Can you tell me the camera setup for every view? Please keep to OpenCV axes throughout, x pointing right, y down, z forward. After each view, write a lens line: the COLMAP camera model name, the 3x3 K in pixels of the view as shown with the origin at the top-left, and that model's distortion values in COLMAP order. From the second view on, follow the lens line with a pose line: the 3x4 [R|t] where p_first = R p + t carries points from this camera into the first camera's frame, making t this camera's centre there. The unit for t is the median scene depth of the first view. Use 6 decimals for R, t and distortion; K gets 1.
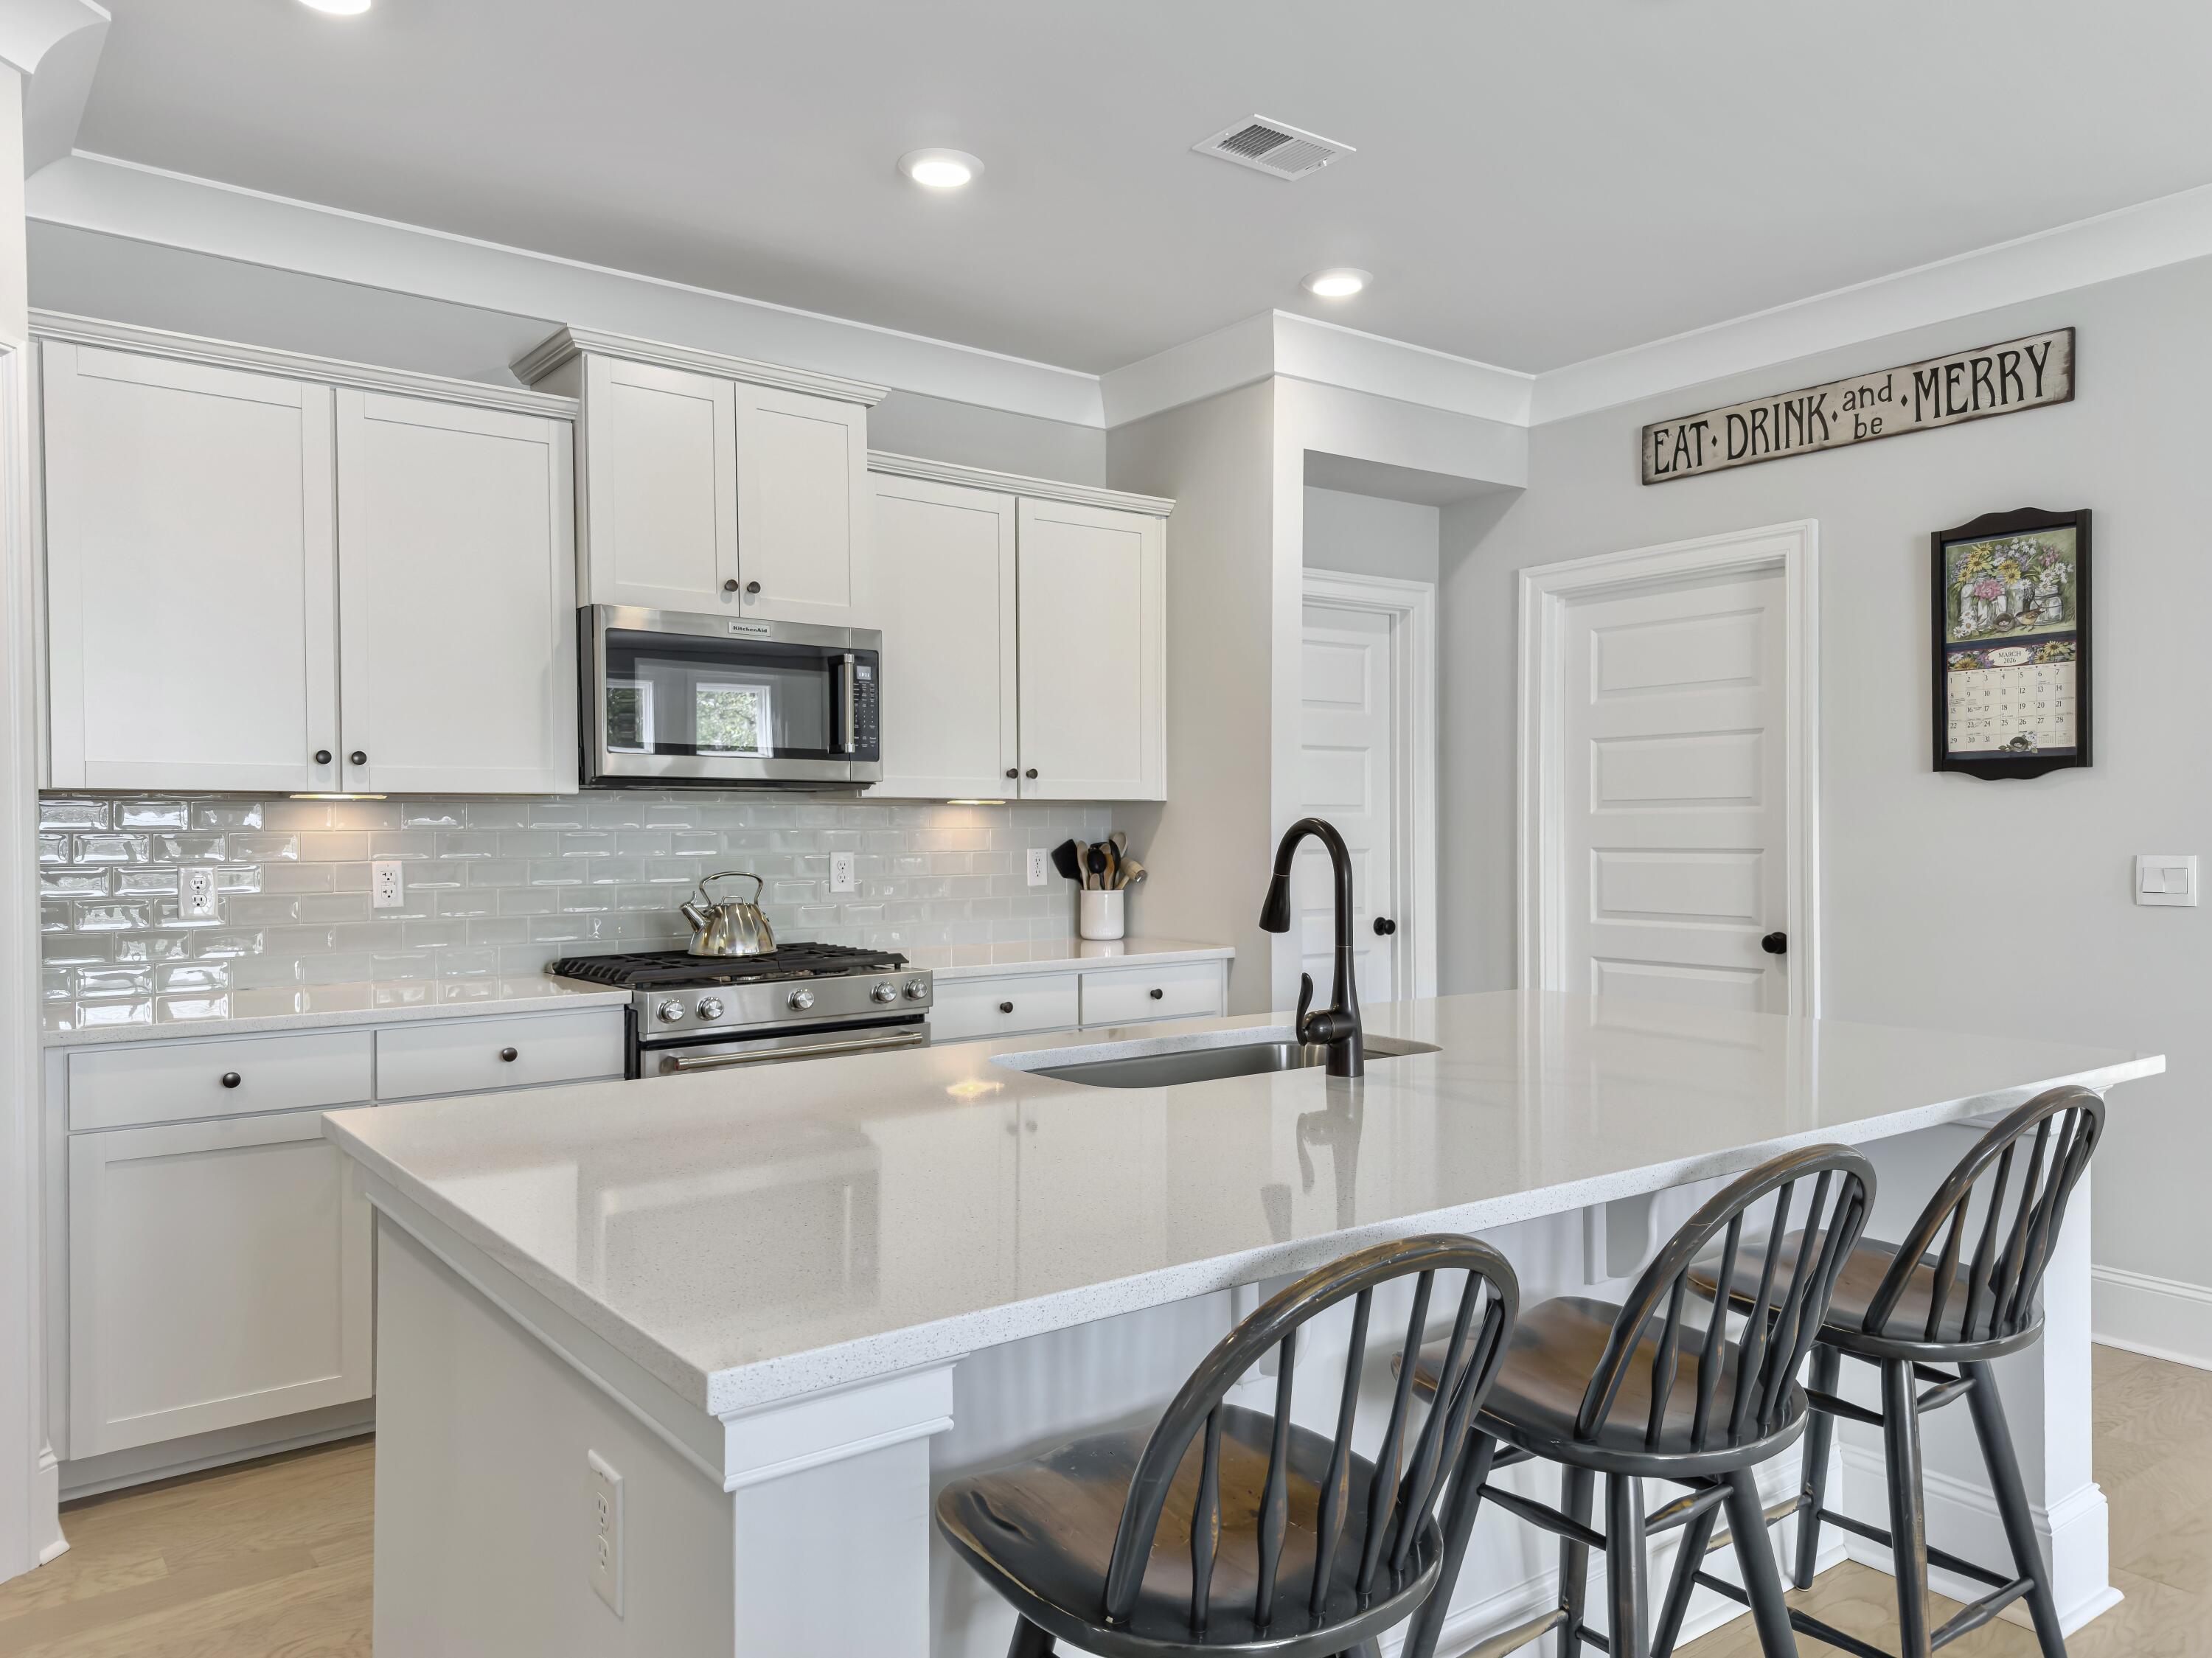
lens RADIAL K [[1568.6, 0, 1114.8], [0, 1568.6, 848.6], [0, 0, 1]] dist [0.072139, -0.040363]
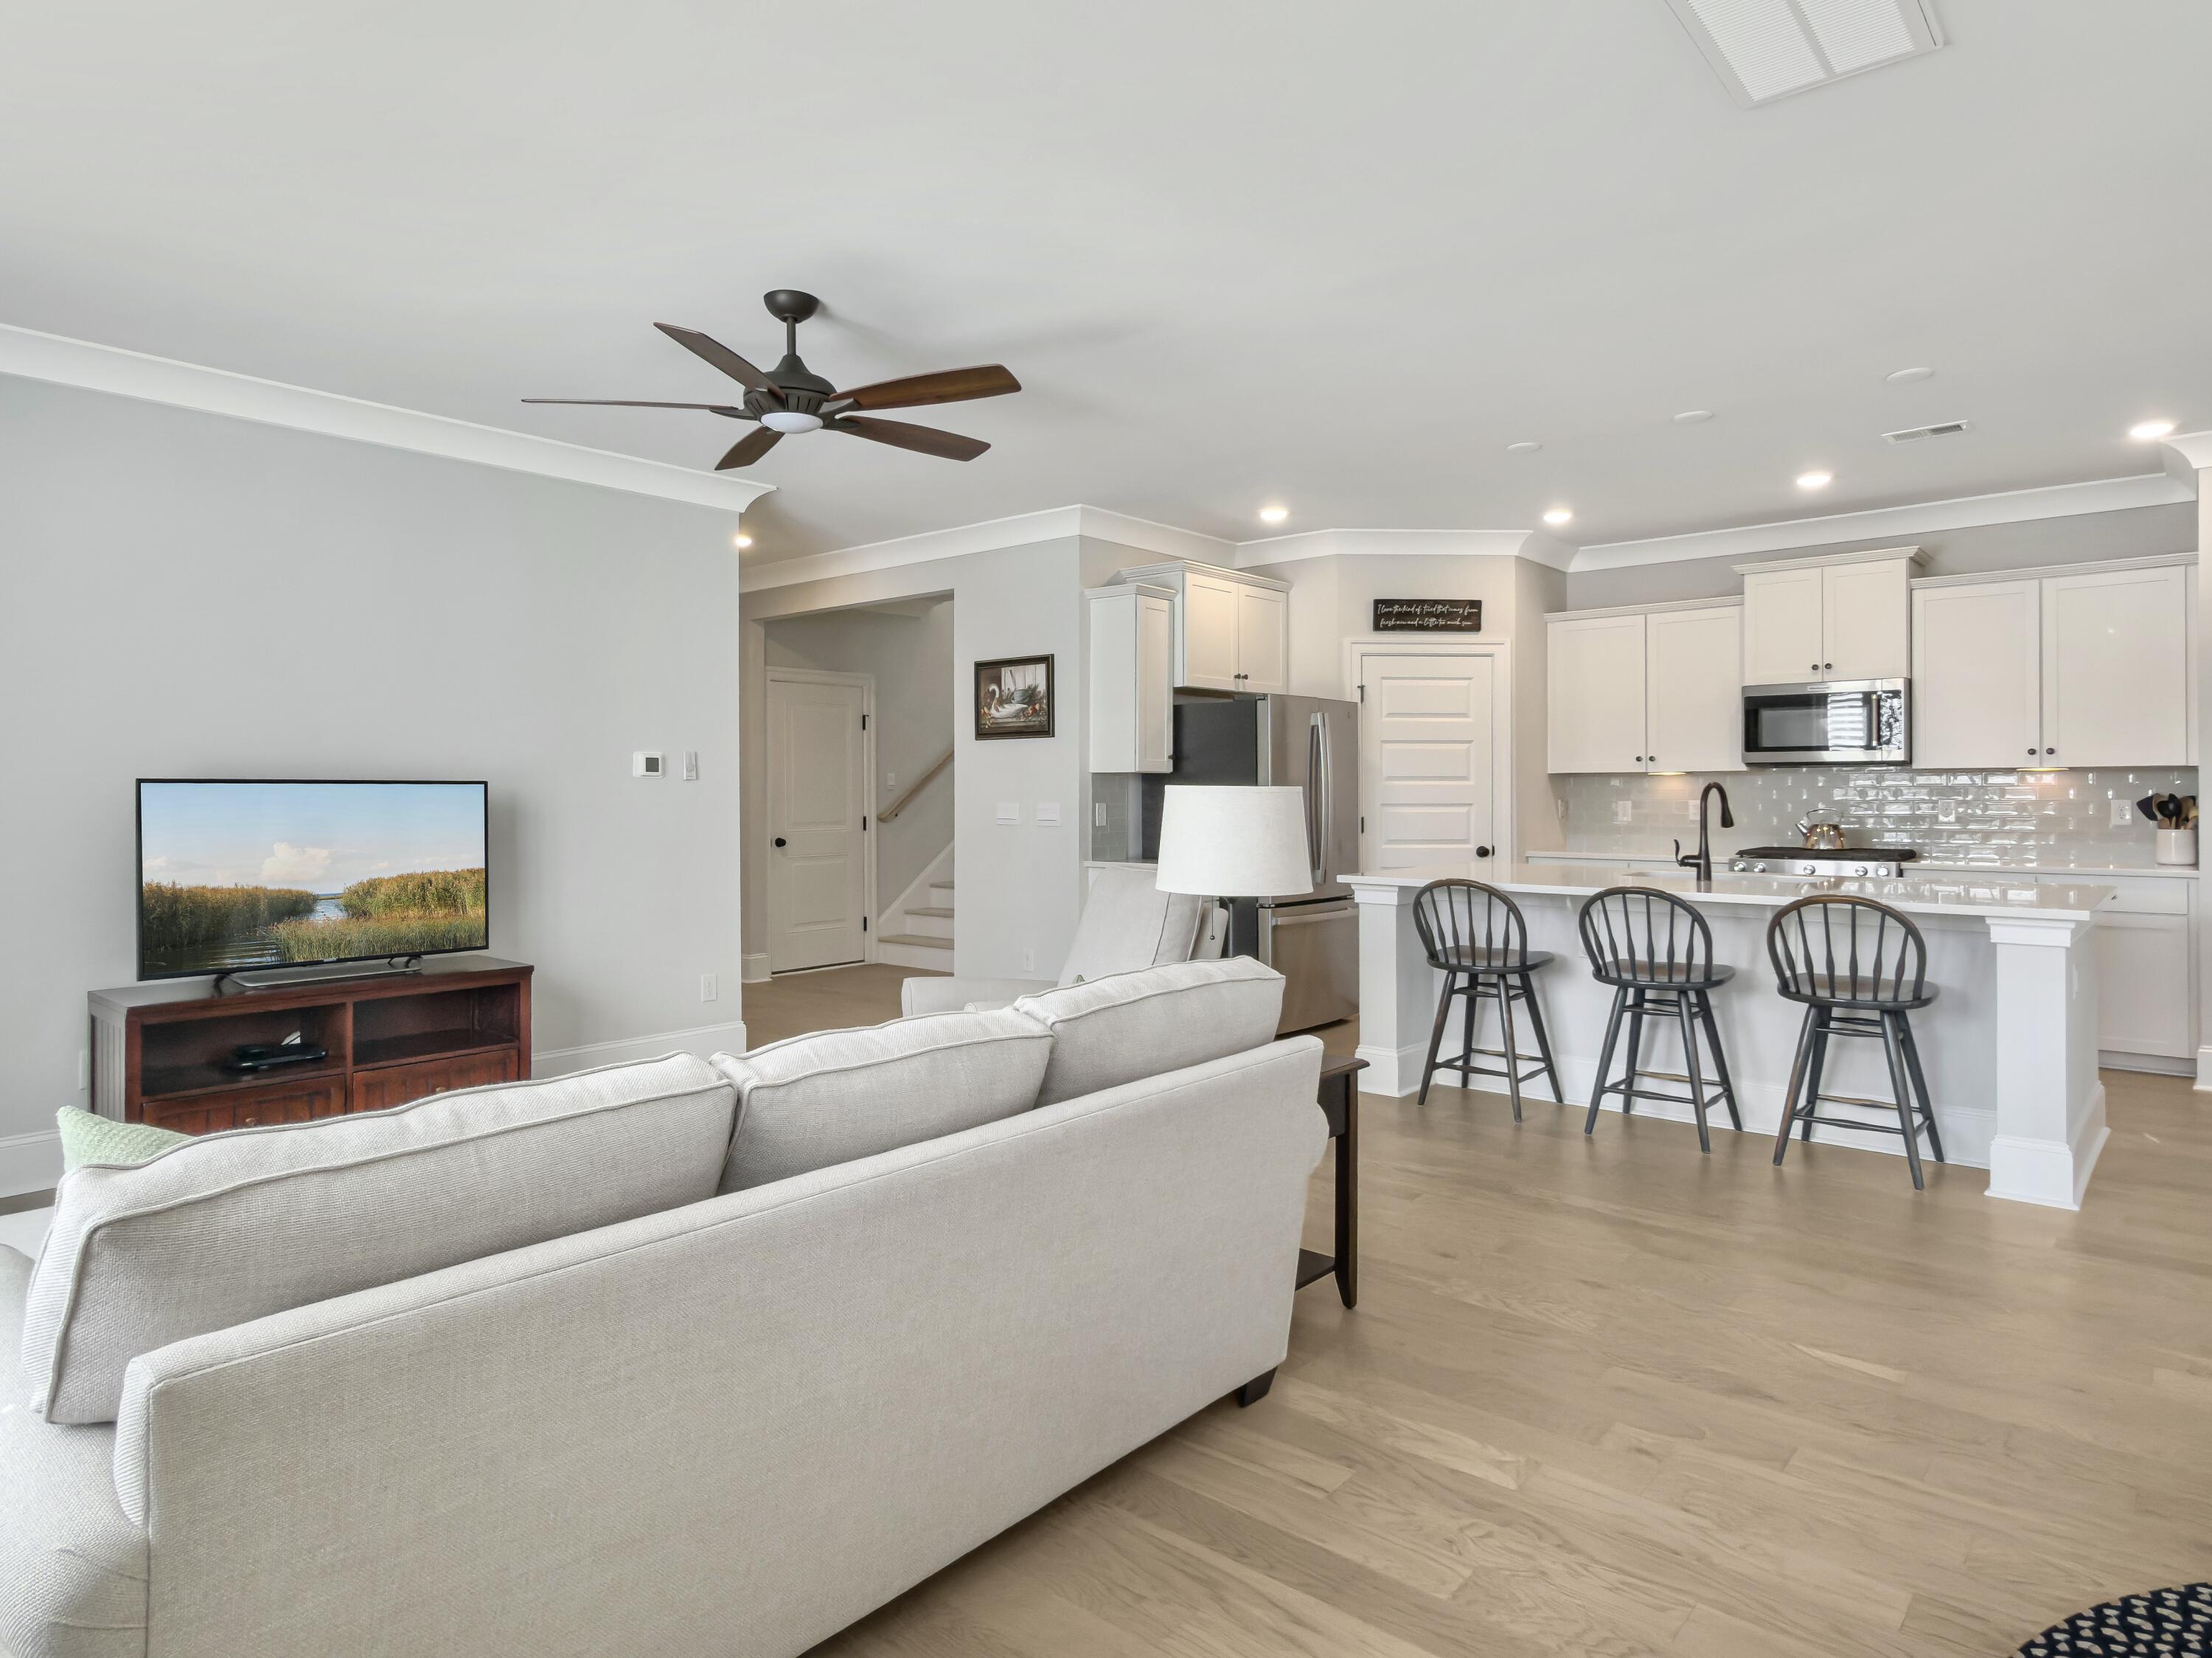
lens RADIAL K [[1295.7, 0, 1096.6], [0, 1295.7, 791.7], [0, 0, 1]] dist [0.012447, -0.007275]
pose [[0.204649, 0.002573, -0.978832, 1.167747], [-0.013753, 0.999905, -0.000247, 0.007067], [0.978739, 0.013512, 0.204665, -0.243558]]
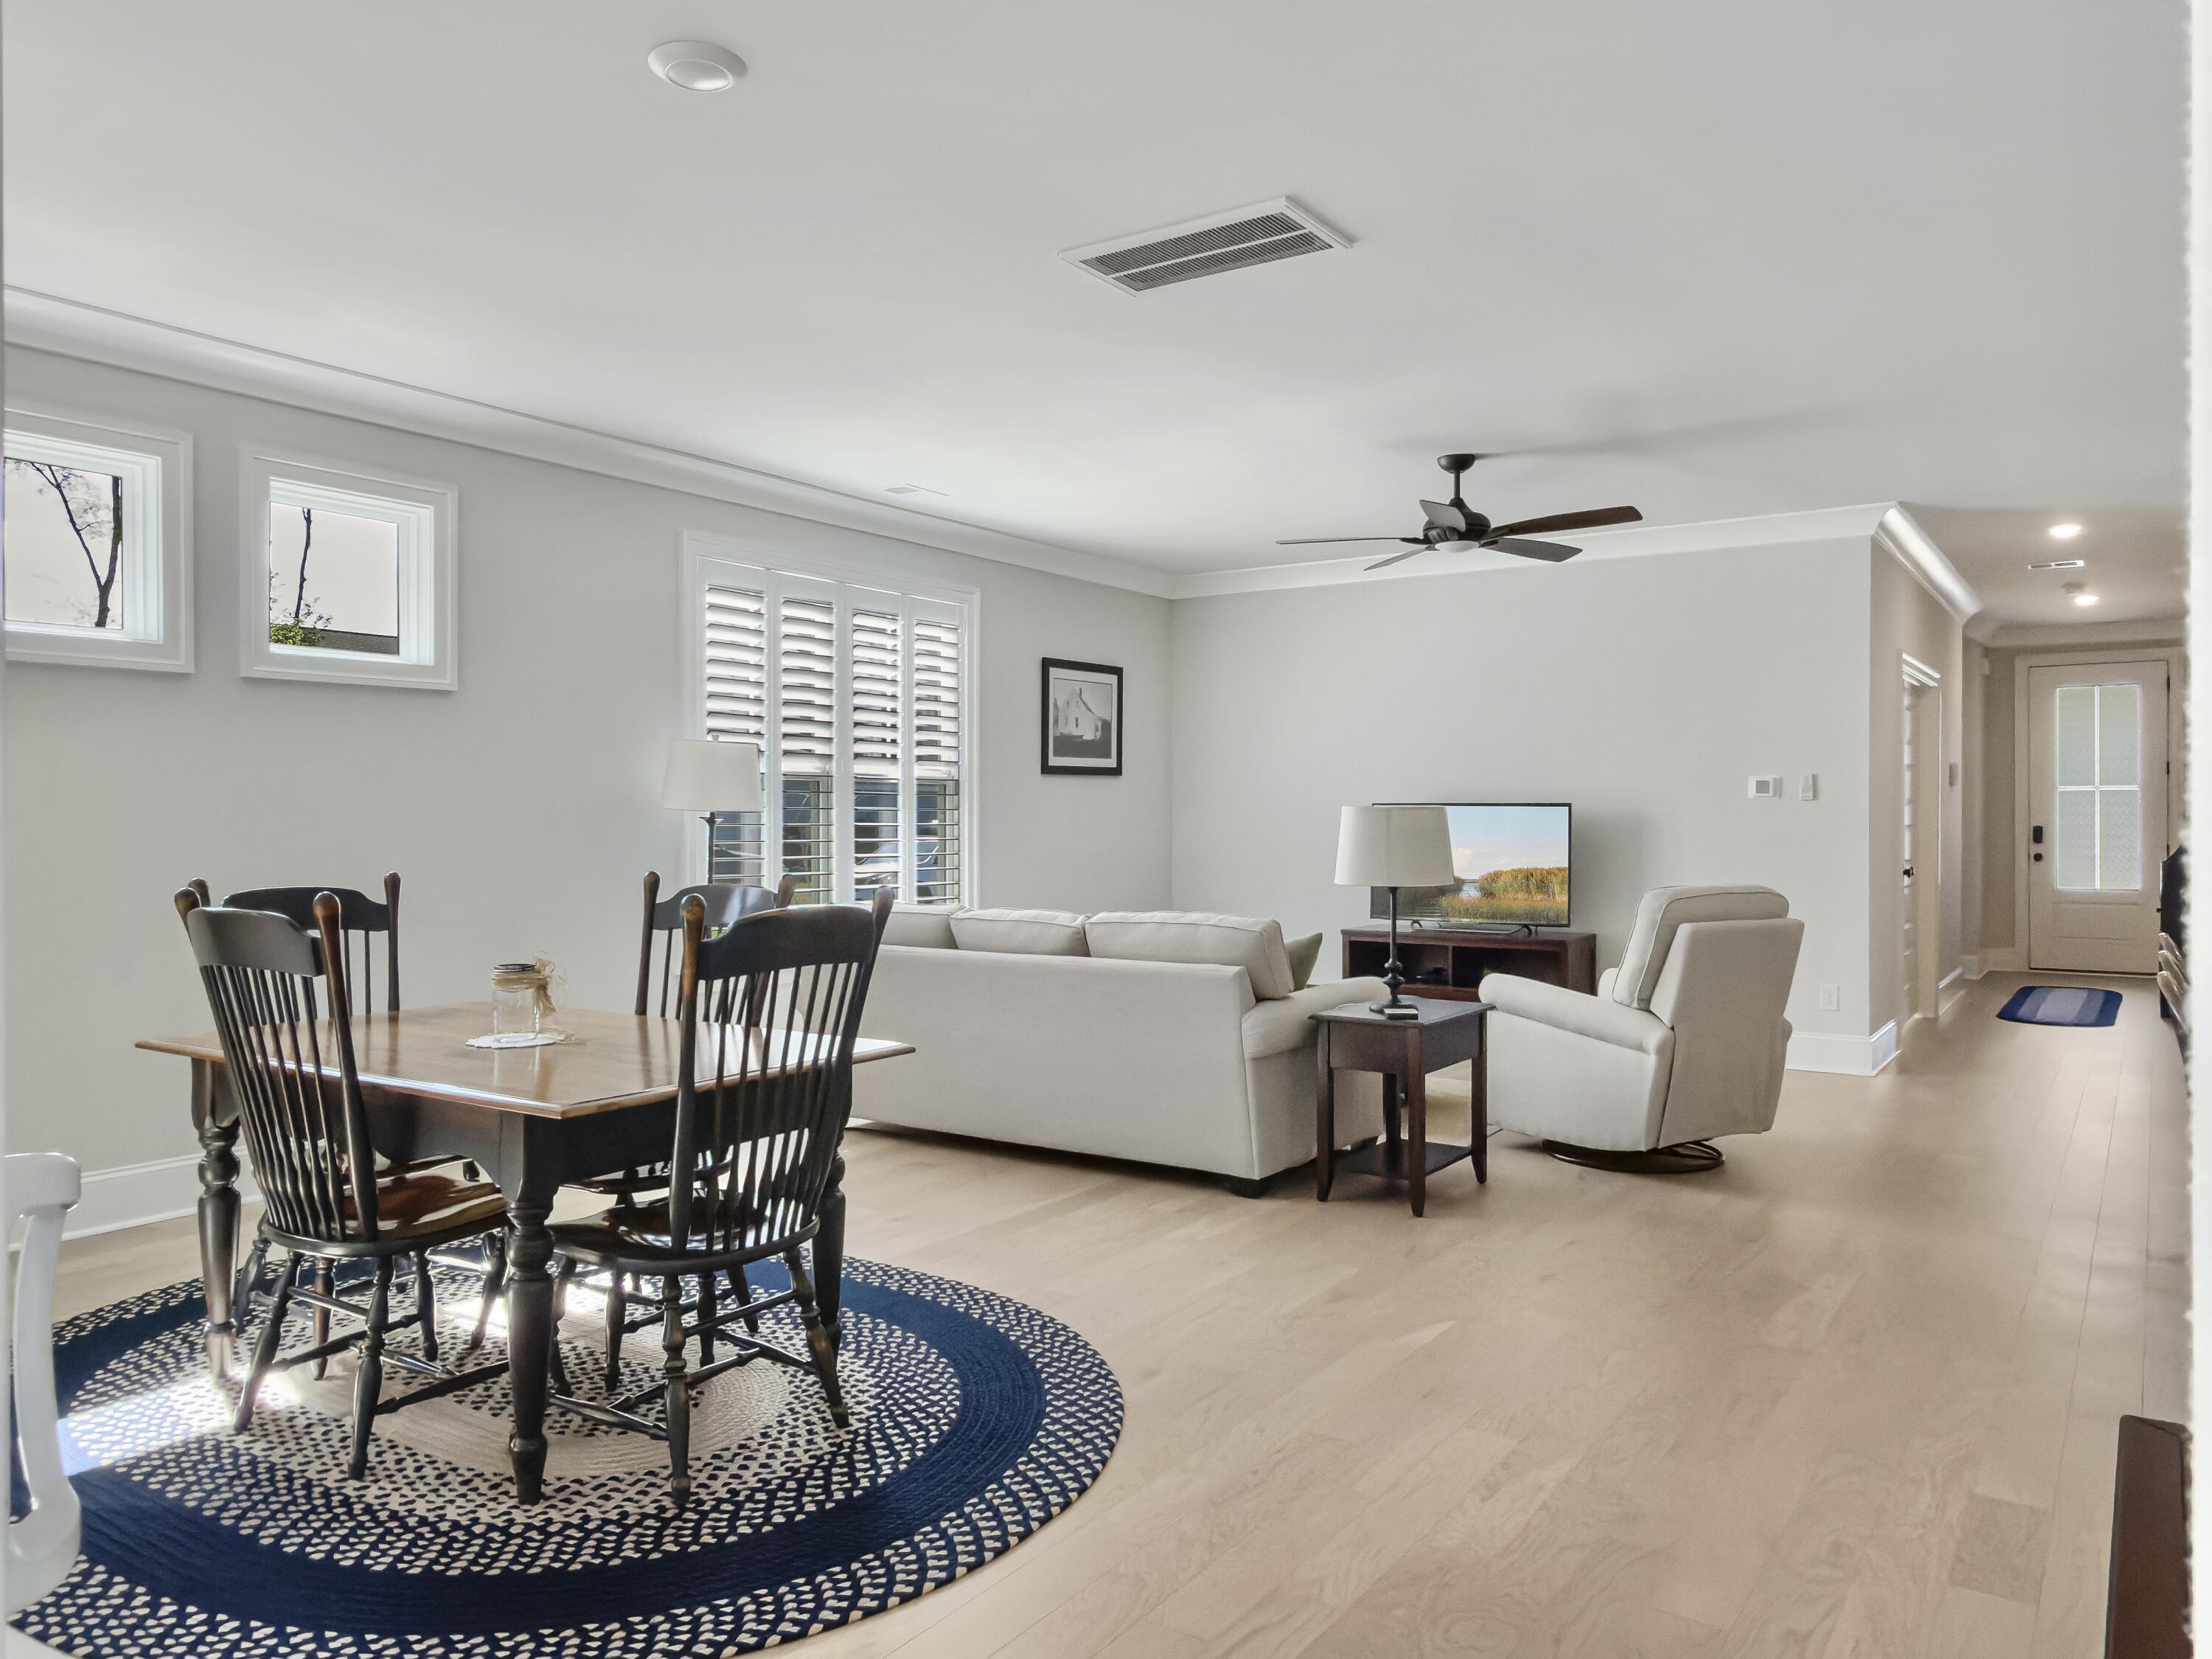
lens RADIAL K [[1532.7, 0, 1098.0], [0, 1532.7, 809.4], [0, 0, 1]] dist [0.001017, 0.007872]
pose [[-0.951012, -0.000495, -0.309155, 1.031679], [-0.004101, 0.999931, 0.011013, -0.006232], [0.309128, 0.011741, -0.950948, 1.058944]]
